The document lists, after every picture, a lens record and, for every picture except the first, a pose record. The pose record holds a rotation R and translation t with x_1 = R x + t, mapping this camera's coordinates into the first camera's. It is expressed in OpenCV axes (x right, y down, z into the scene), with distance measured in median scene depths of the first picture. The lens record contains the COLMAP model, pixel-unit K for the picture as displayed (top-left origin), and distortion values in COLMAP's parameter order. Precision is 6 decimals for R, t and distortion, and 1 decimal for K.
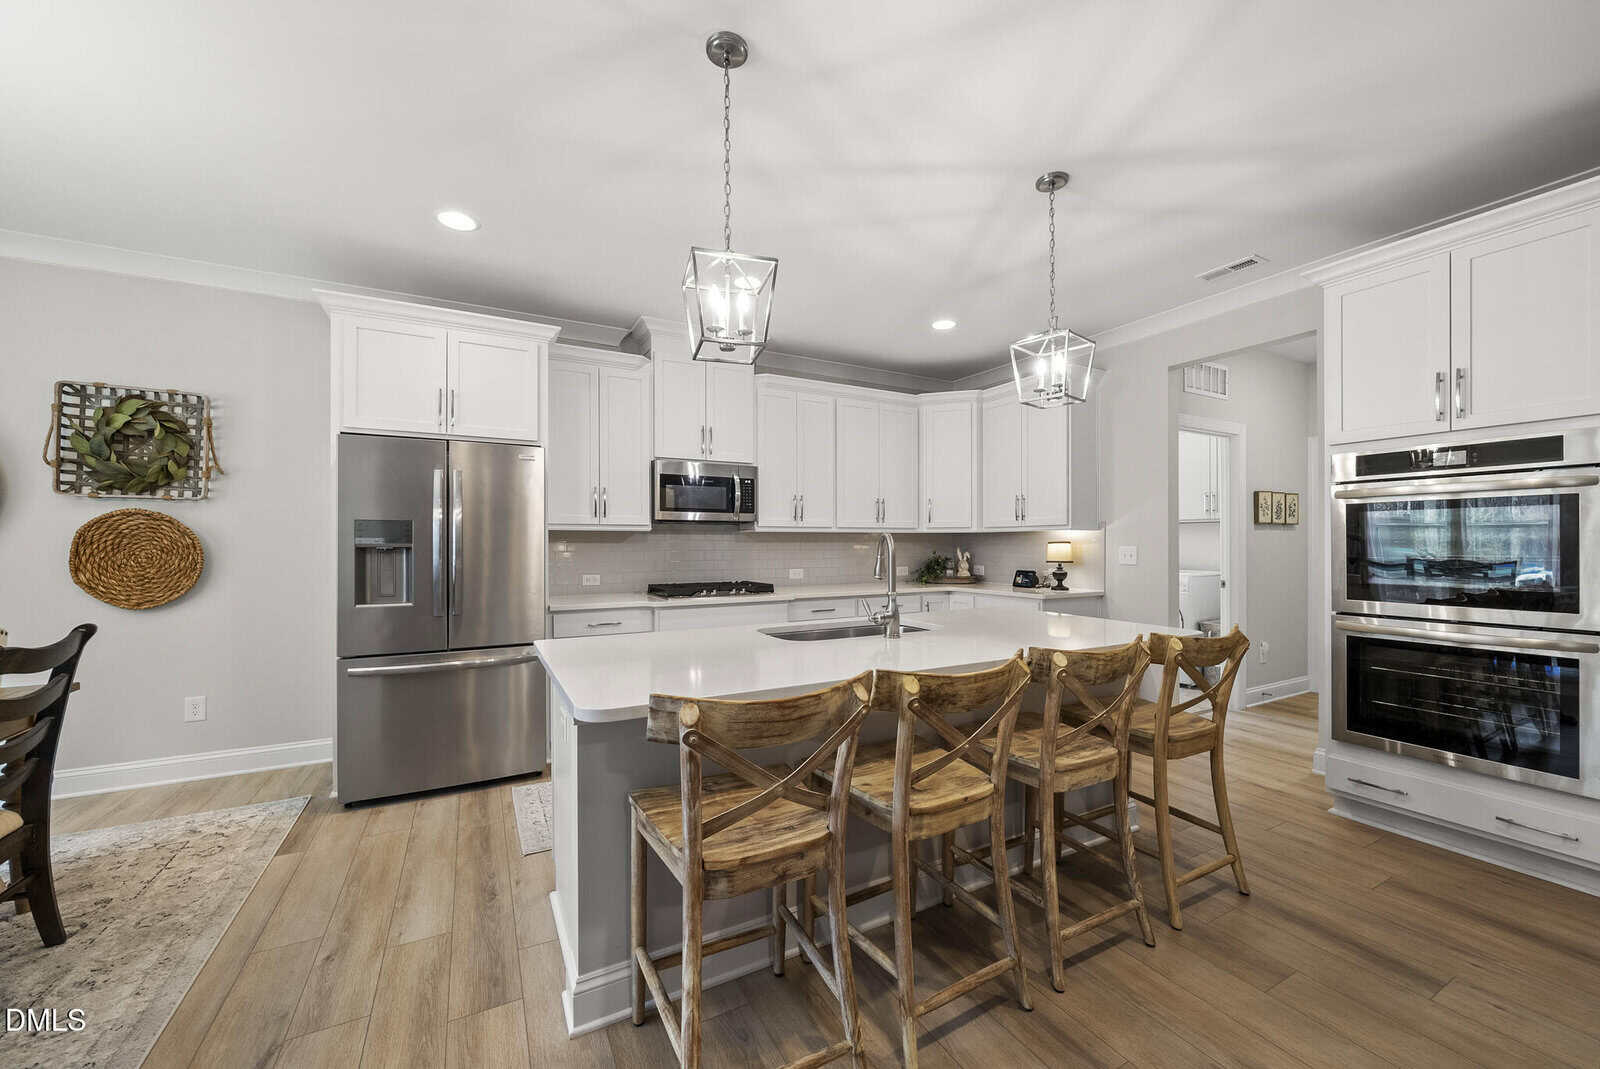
lens RADIAL K [[611.8, 0, 802.5], [0, 611.8, 546.2], [0, 0, 1]] dist [-0.005404, 0.000181]
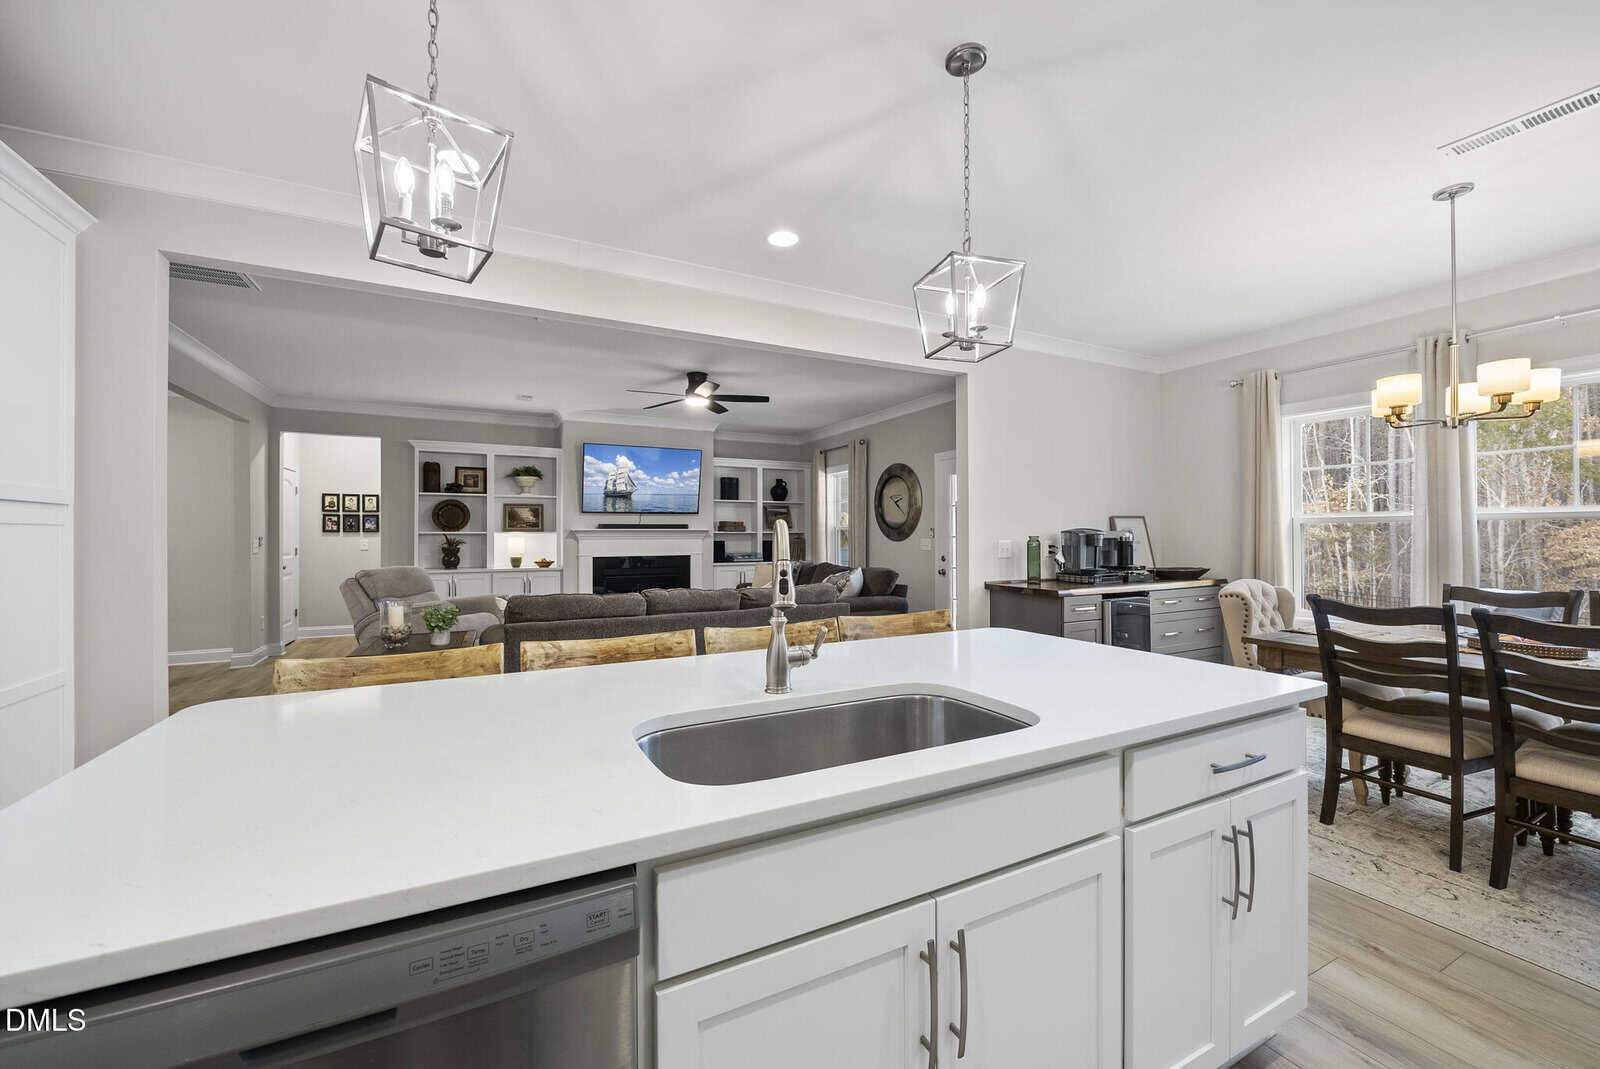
lens RADIAL K [[622.9, 0, 802.4], [0, 622.9, 536.7], [0, 0, 1]] dist [-0.000552, 0.000041]
pose [[-0.999714, 0.004459, 0.023484, 0.079464], [0.004477, 0.999990, 0.000712, -0.002022], [-0.023481, 0.000817, -0.999724, 1.206225]]
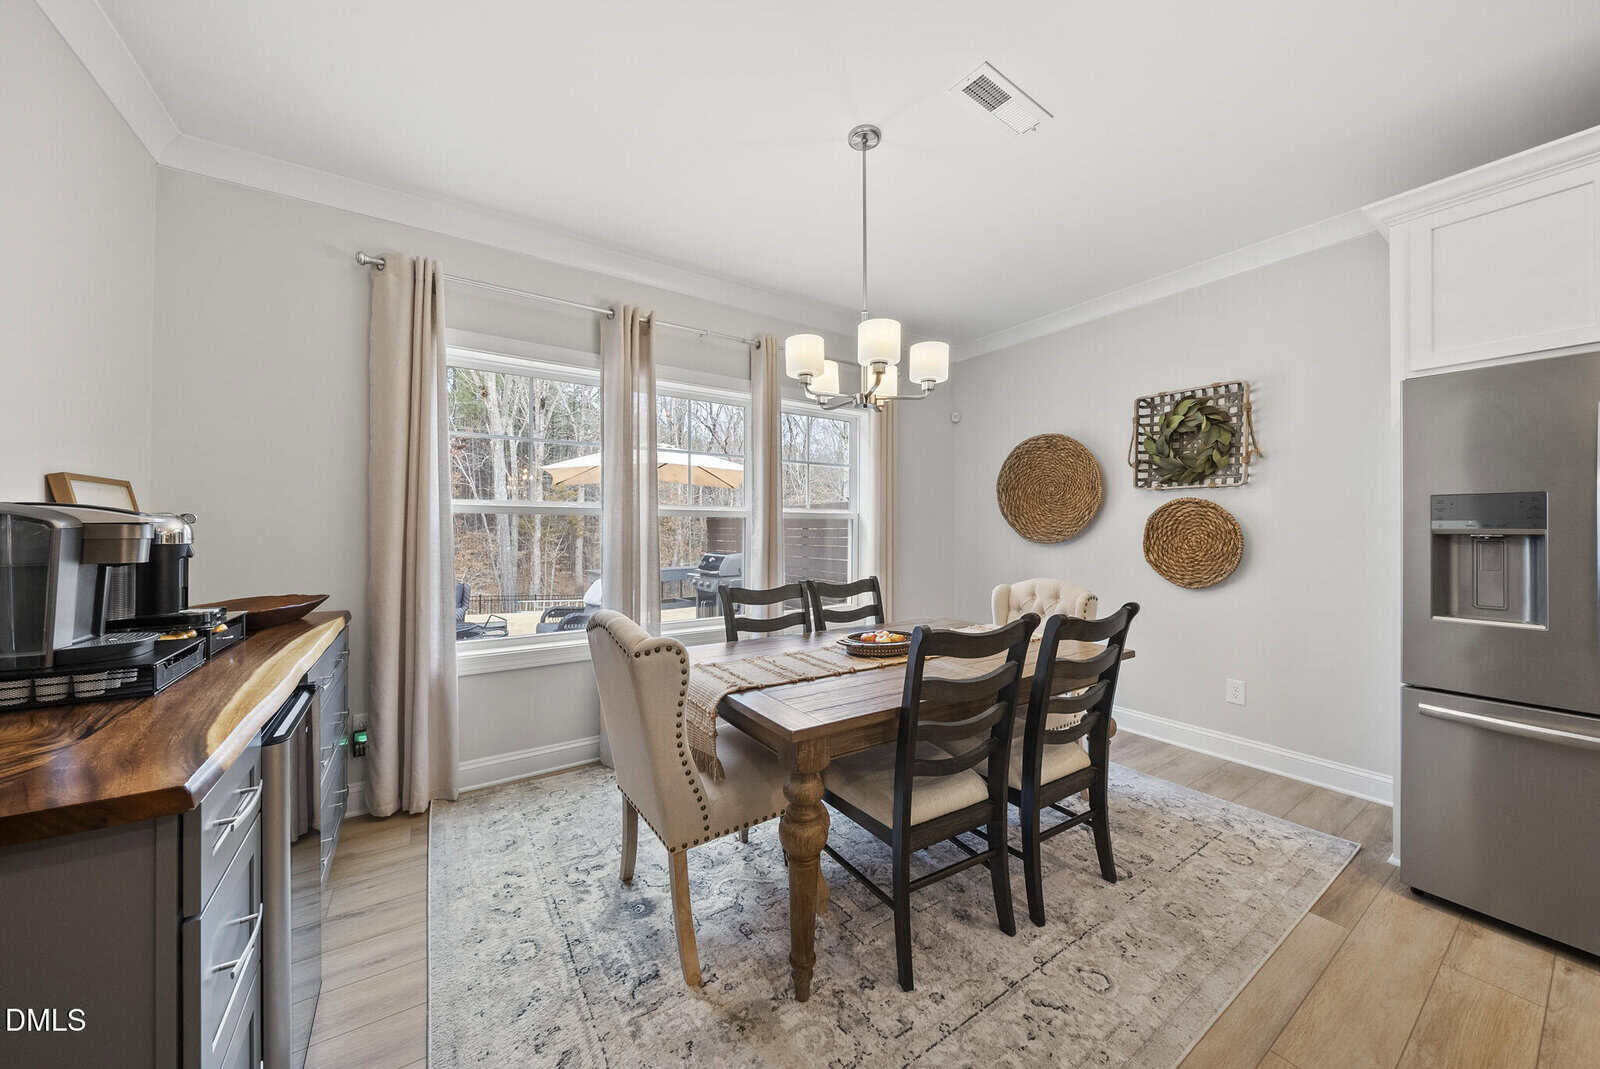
lens RADIAL K [[552.9, 0, 796.3], [0, 552.9, 526.5], [0, 0, 1]] dist [-0.005844, 0.000235]
pose [[0.088525, -0.004587, -0.996063, -0.148922], [-0.004608, 0.999977, -0.005014, -0.000387], [0.996063, 0.005034, 0.088502, 0.190102]]
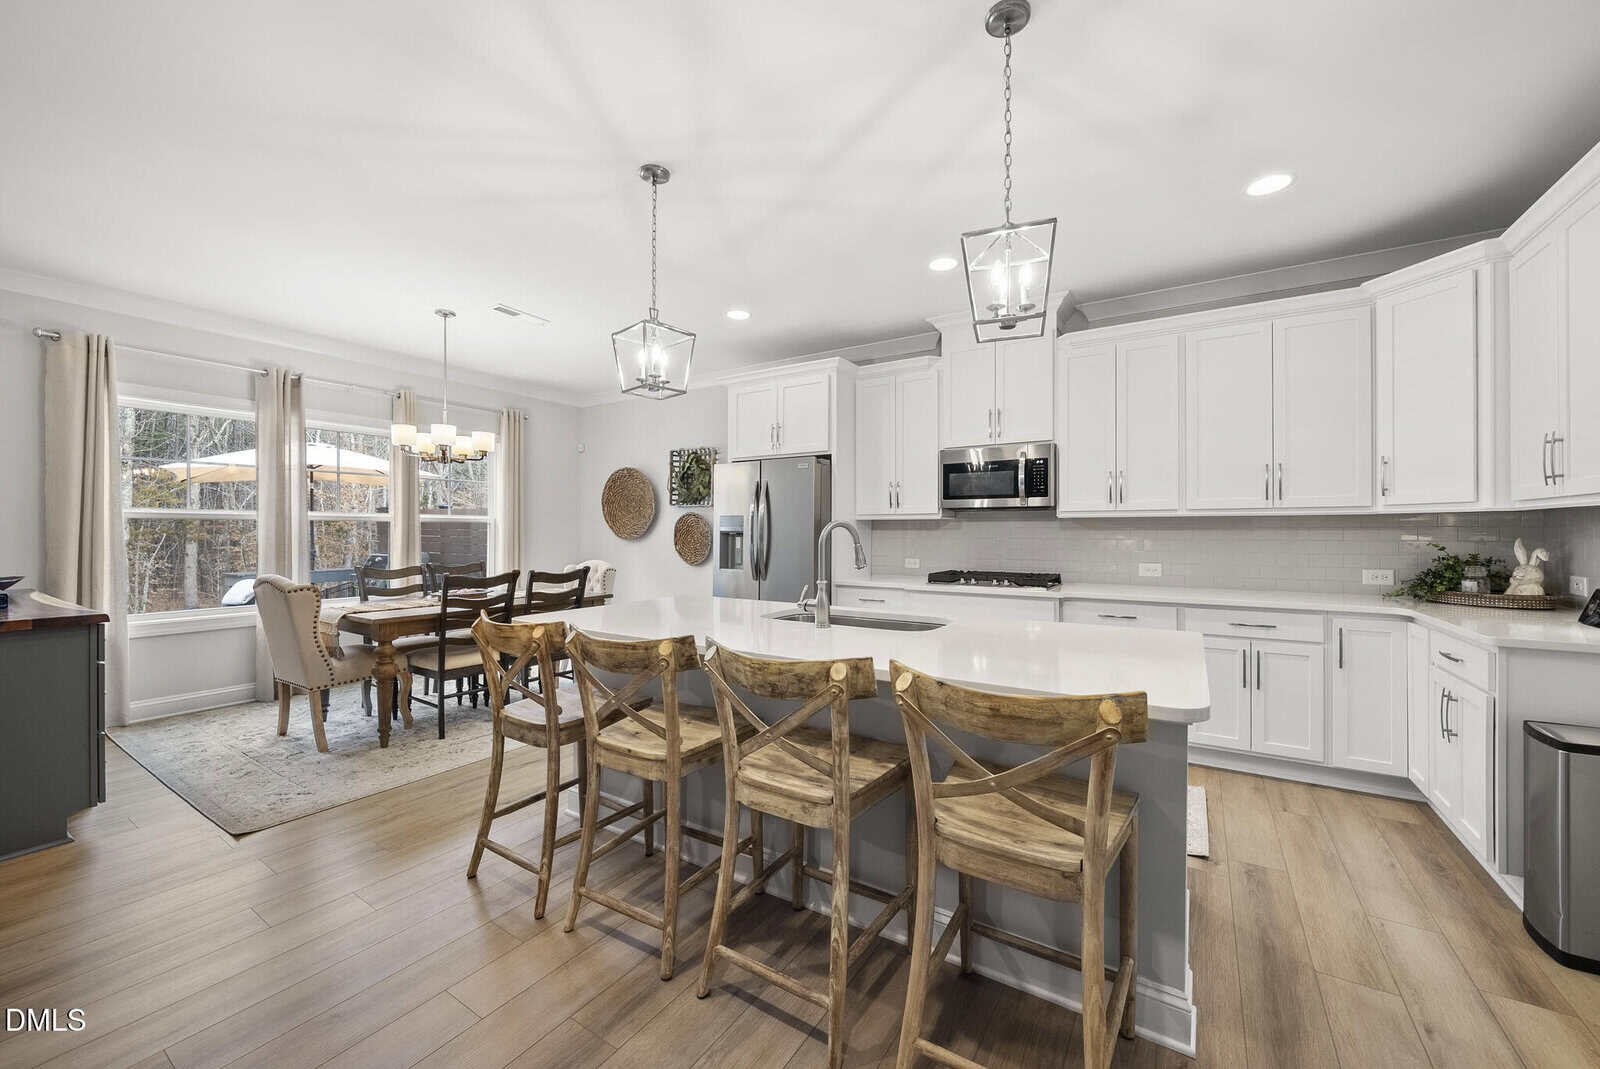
lens RADIAL K [[614.1, 0, 799.8], [0, 614.1, 532.1], [0, 0, 1]] dist [-0.004391, -0.000027]
pose [[0.481159, 0.003775, -0.876625, 0.731649], [-0.005385, 0.999985, 0.001351, -0.003360], [0.876617, 0.004070, 0.481171, 0.363567]]
